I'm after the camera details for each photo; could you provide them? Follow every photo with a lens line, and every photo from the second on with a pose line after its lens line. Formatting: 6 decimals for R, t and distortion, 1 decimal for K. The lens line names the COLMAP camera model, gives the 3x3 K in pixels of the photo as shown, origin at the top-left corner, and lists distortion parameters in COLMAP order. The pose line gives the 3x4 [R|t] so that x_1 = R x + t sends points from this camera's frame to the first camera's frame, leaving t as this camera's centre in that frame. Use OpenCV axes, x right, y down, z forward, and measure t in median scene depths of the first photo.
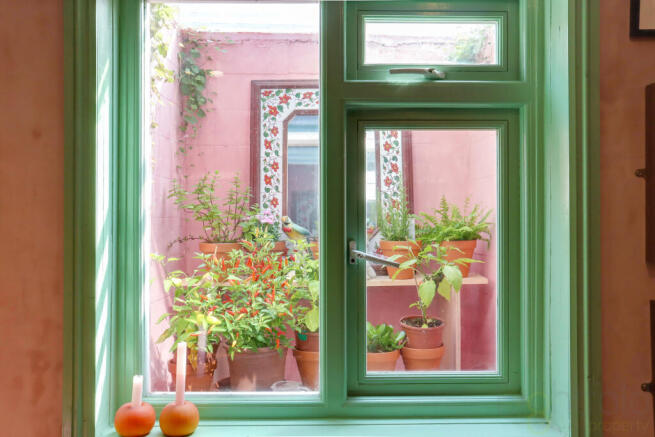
lens RADIAL K [[579.4, 0, 327.5], [0, 579.4, 218.5], [0, 0, 1]] dist [0.001295, -0.000270]
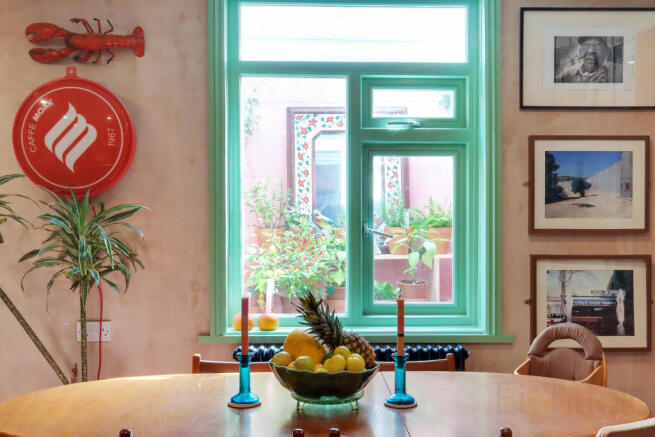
lens RADIAL K [[821.9, 0, 327.5], [0, 821.9, 218.5], [0, 0, 1]] dist [-0.001271, 0.039762]
pose [[0.999959, 0.002167, 0.008784, -0.063473], [-0.002115, 0.999980, -0.005931, 0.028916], [-0.008796, 0.005912, 0.999944, -0.991542]]
